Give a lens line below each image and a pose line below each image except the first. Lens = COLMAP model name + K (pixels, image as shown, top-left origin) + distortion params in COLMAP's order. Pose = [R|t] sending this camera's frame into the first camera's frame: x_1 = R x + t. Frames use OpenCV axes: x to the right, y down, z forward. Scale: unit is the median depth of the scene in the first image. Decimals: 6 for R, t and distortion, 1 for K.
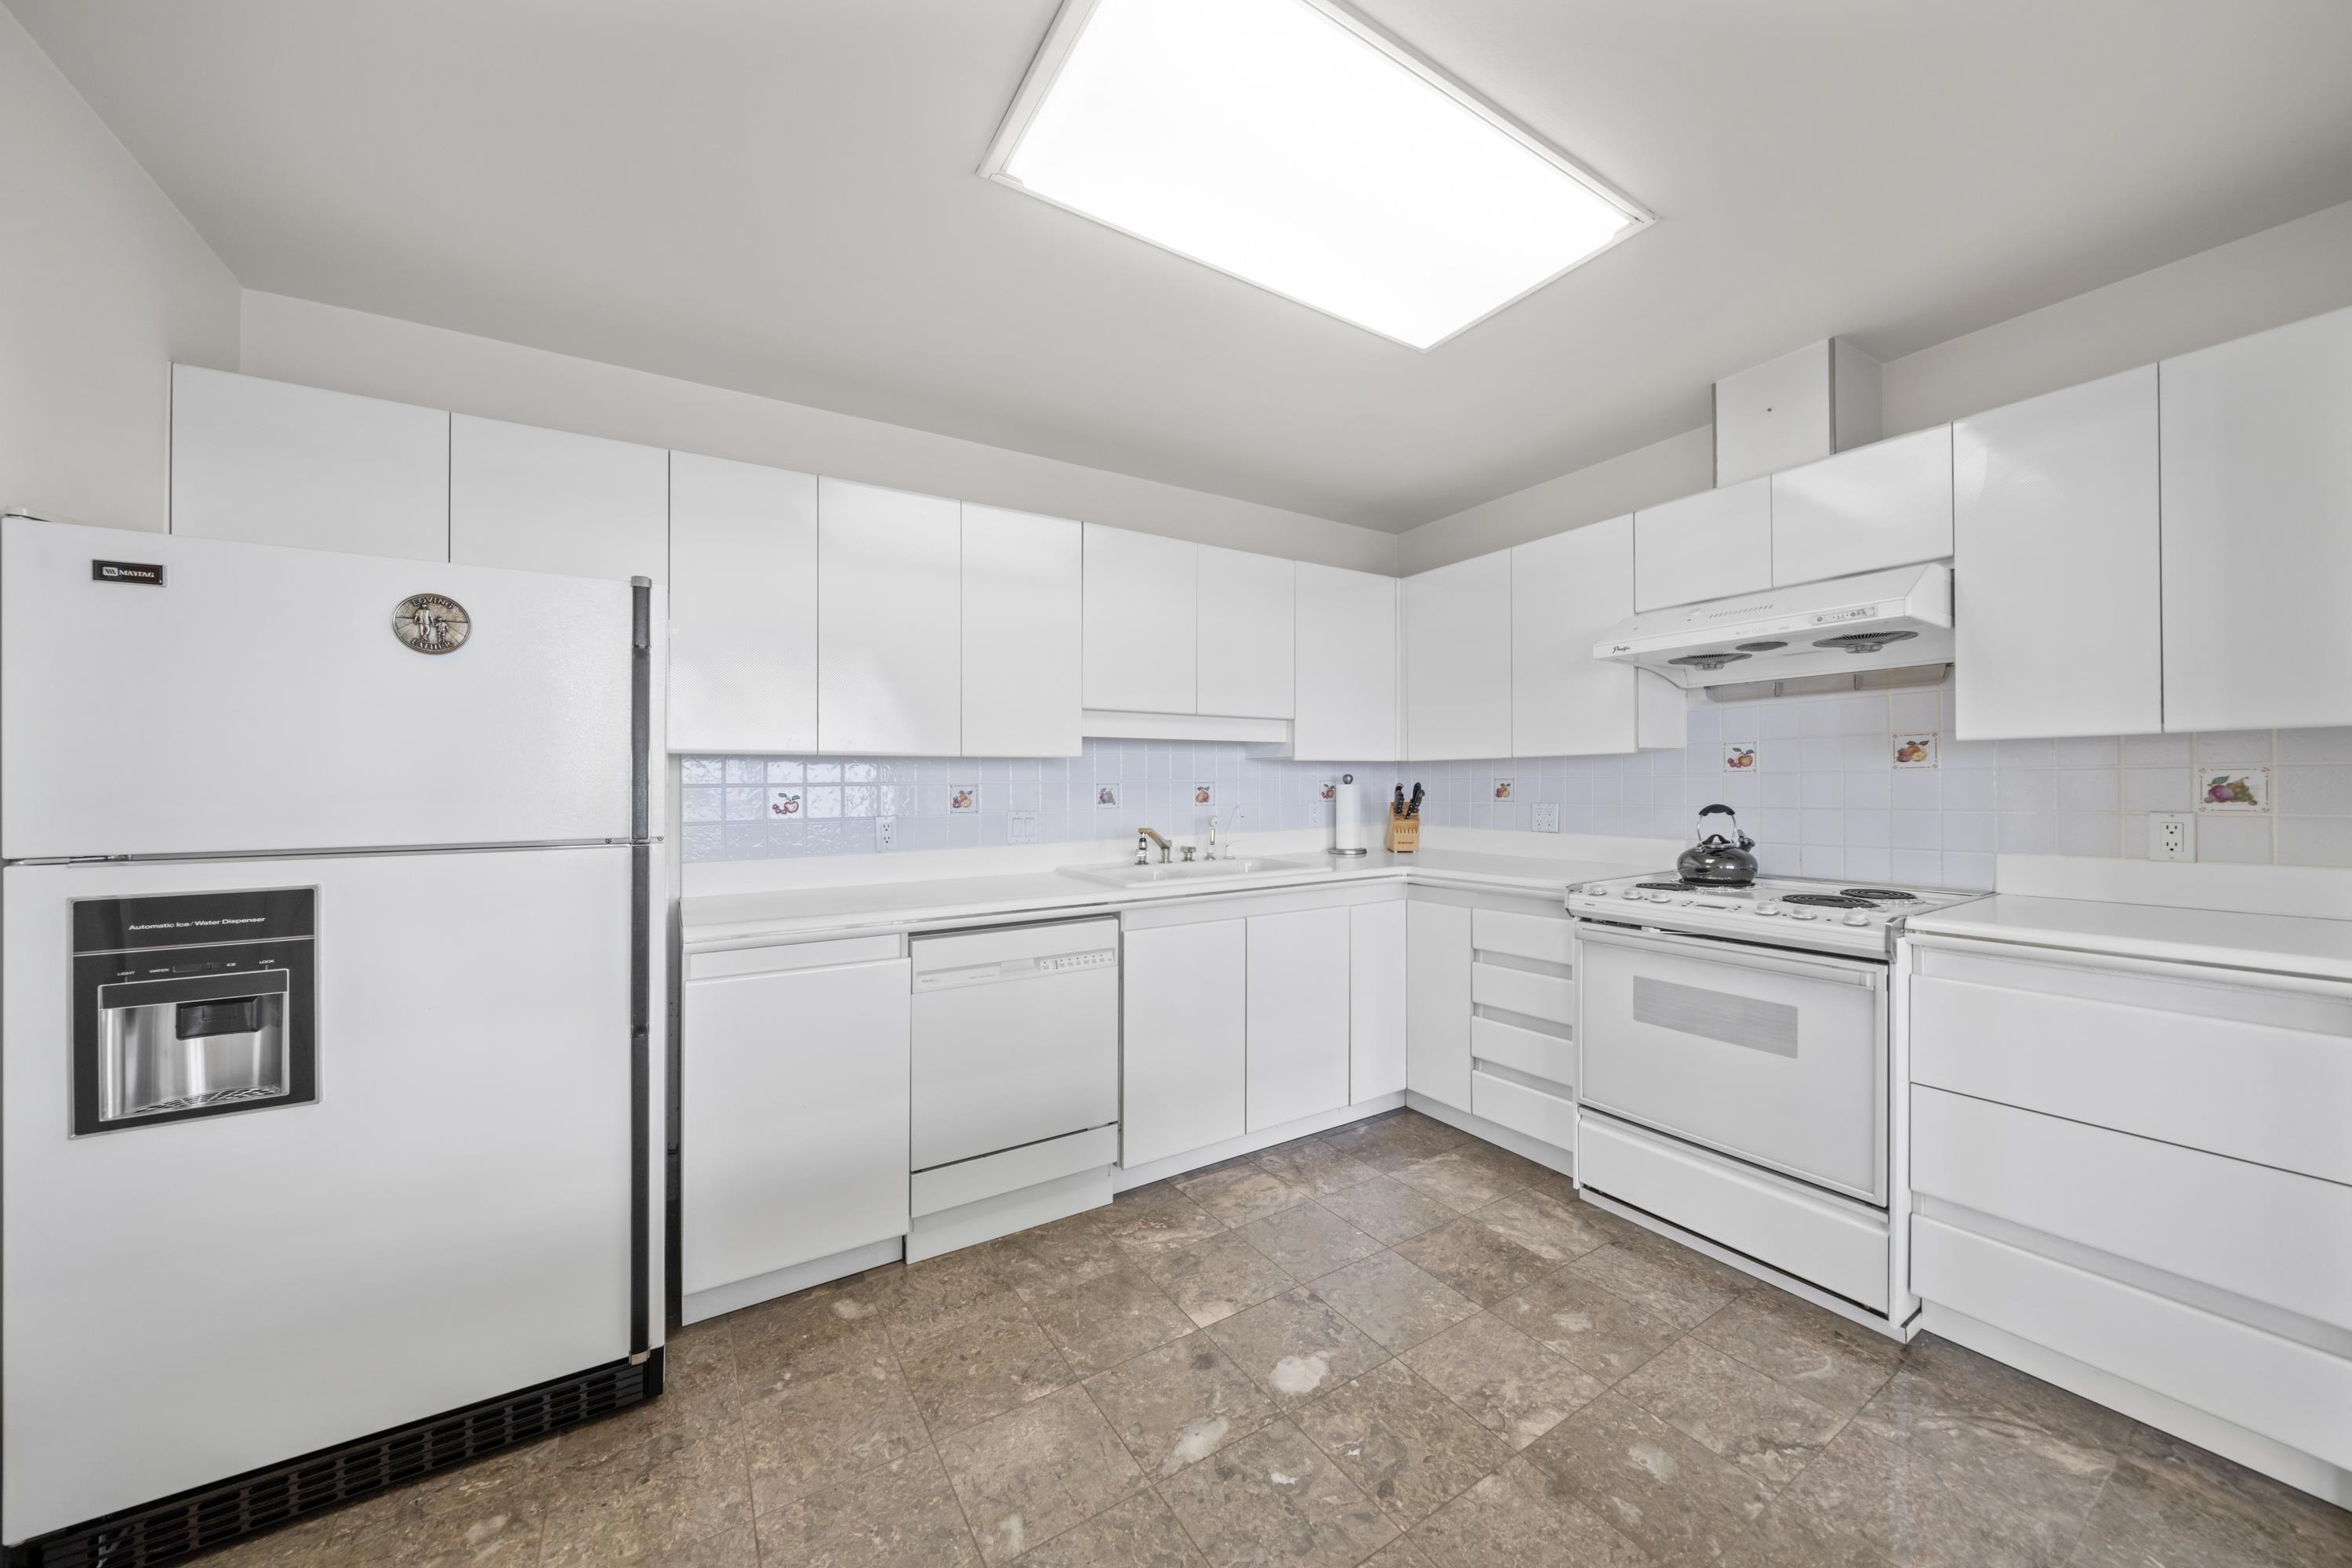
lens RADIAL K [[819.7, 0, 1196.2], [0, 819.7, 785.5], [0, 0, 1]] dist [-0.006372, 0.000376]
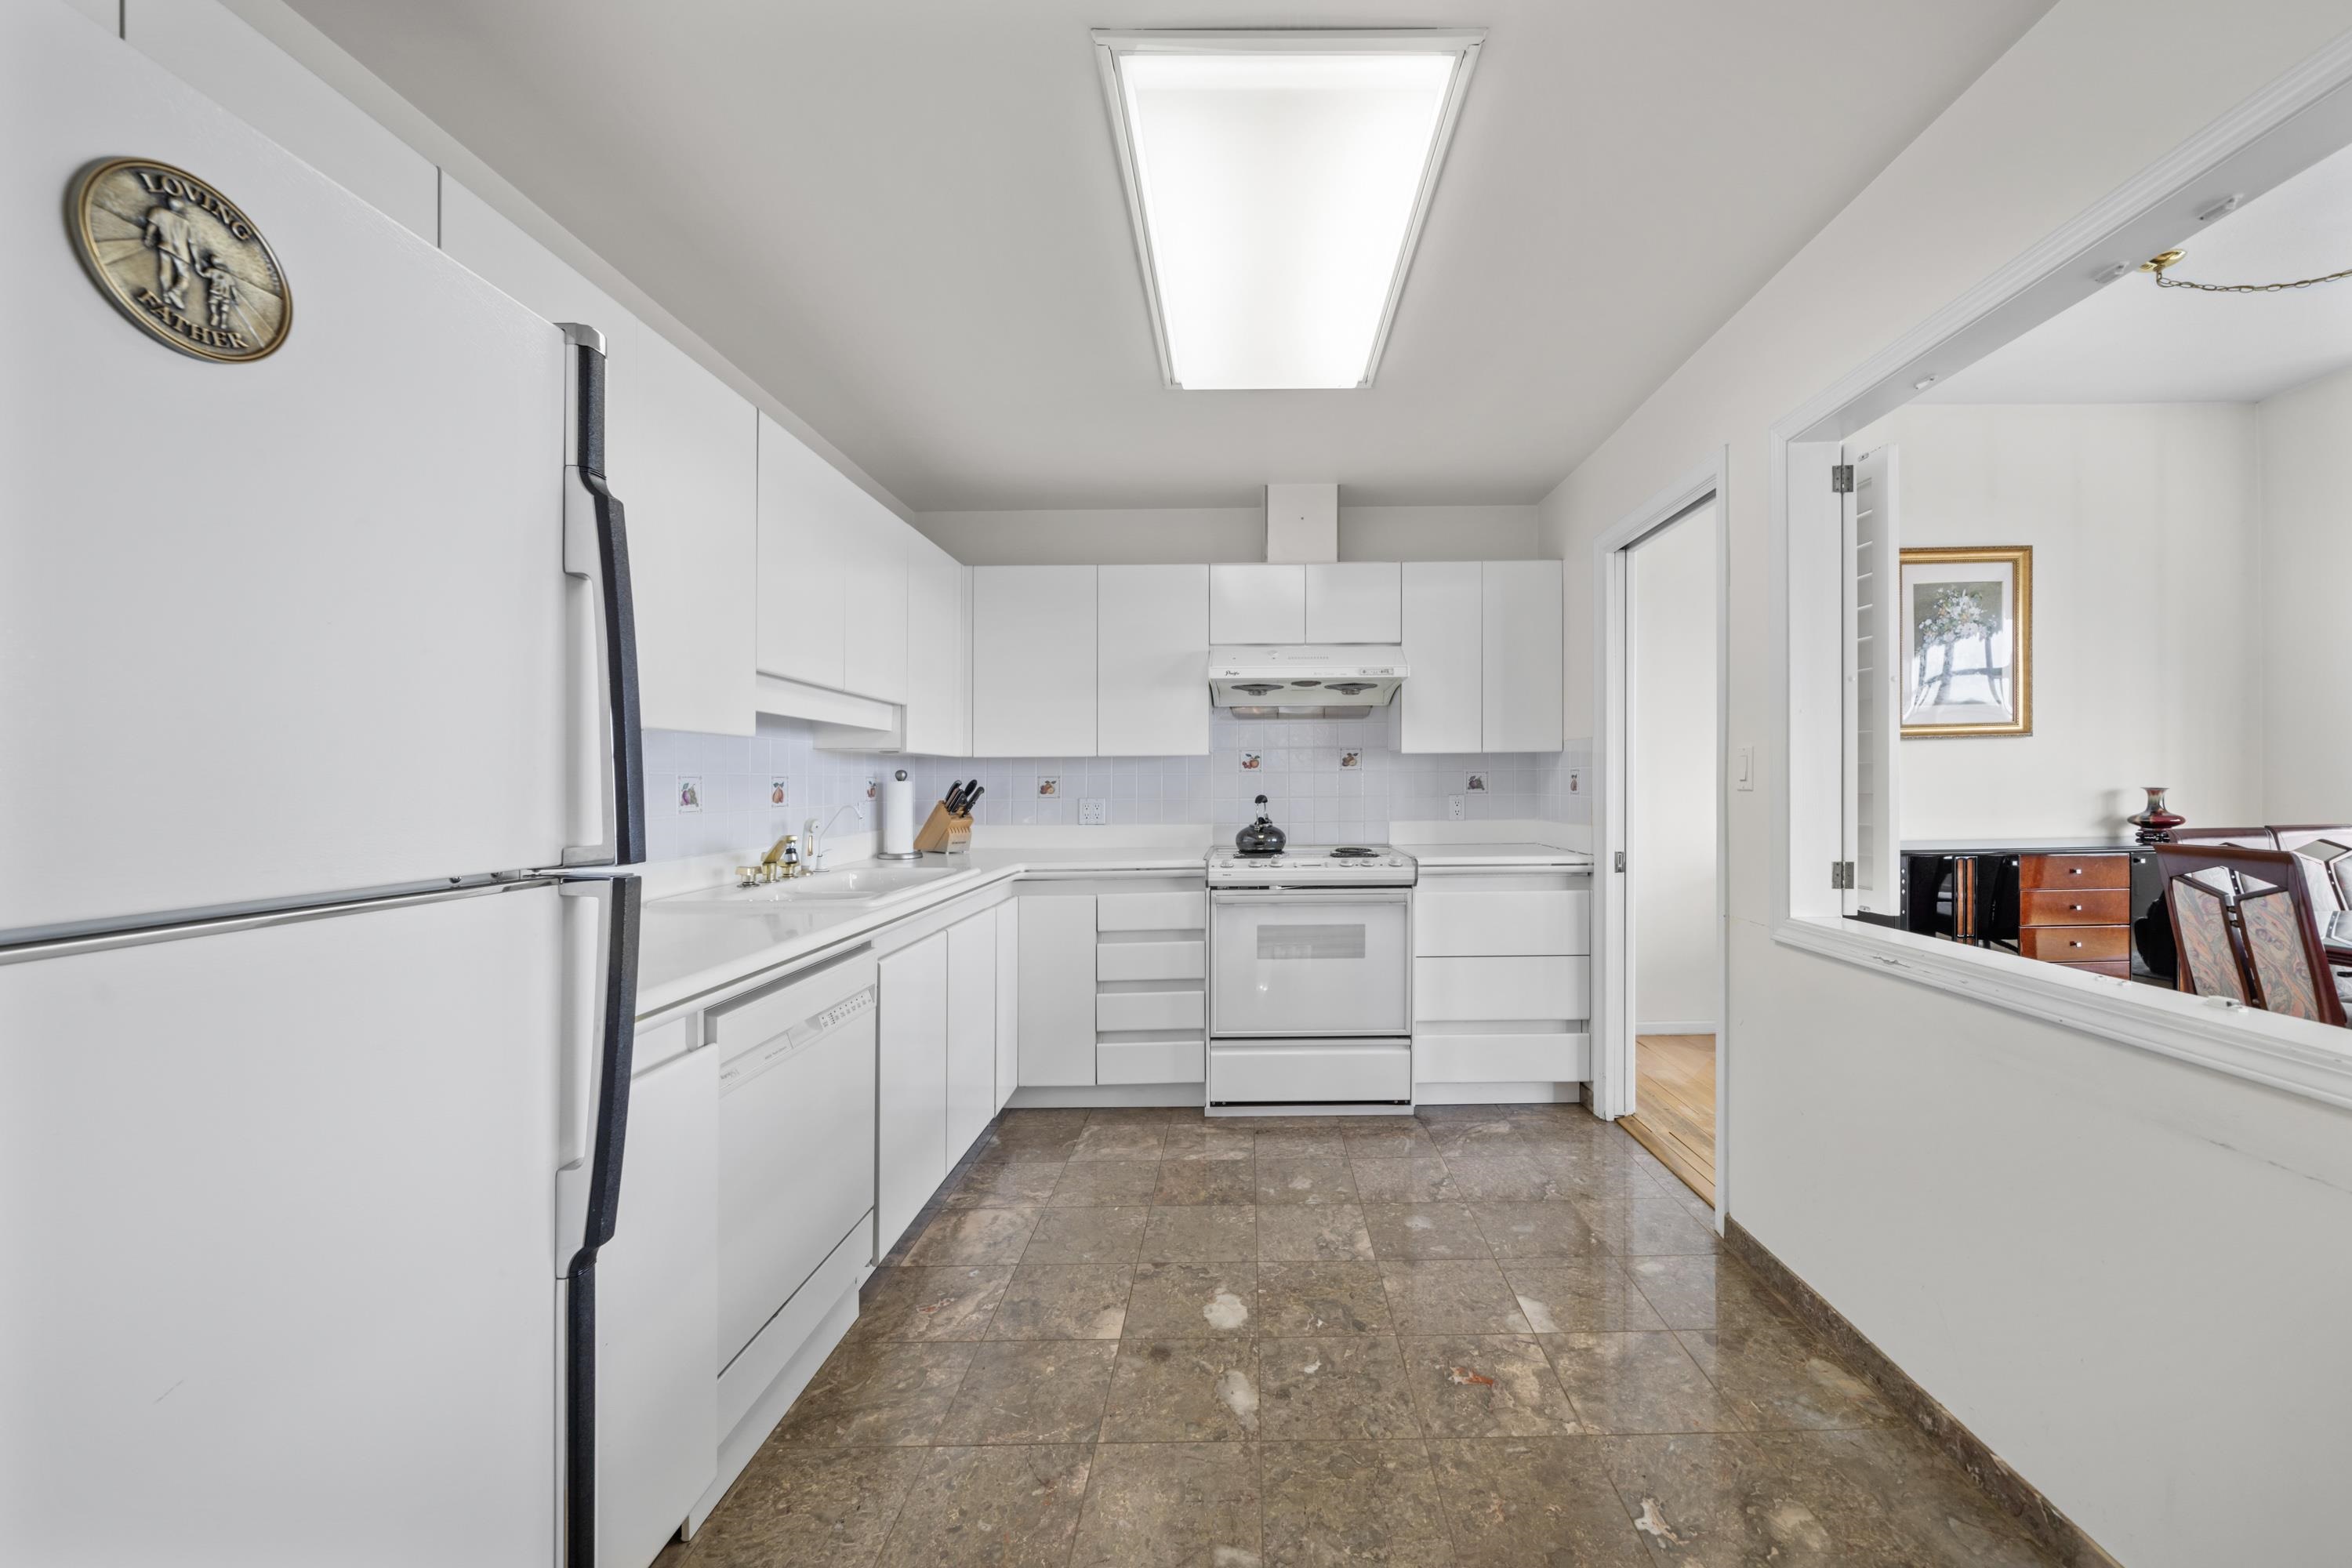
lens RADIAL K [[894.4, 0, 1199.7], [0, 894.4, 791.1], [0, 0, 1]] dist [-0.008497, 0.000300]
pose [[0.534578, -0.001932, 0.845117, -0.708451], [0.004945, 0.999987, -0.000841, 0.018169], [-0.845105, 0.004629, 0.534581, 0.304329]]
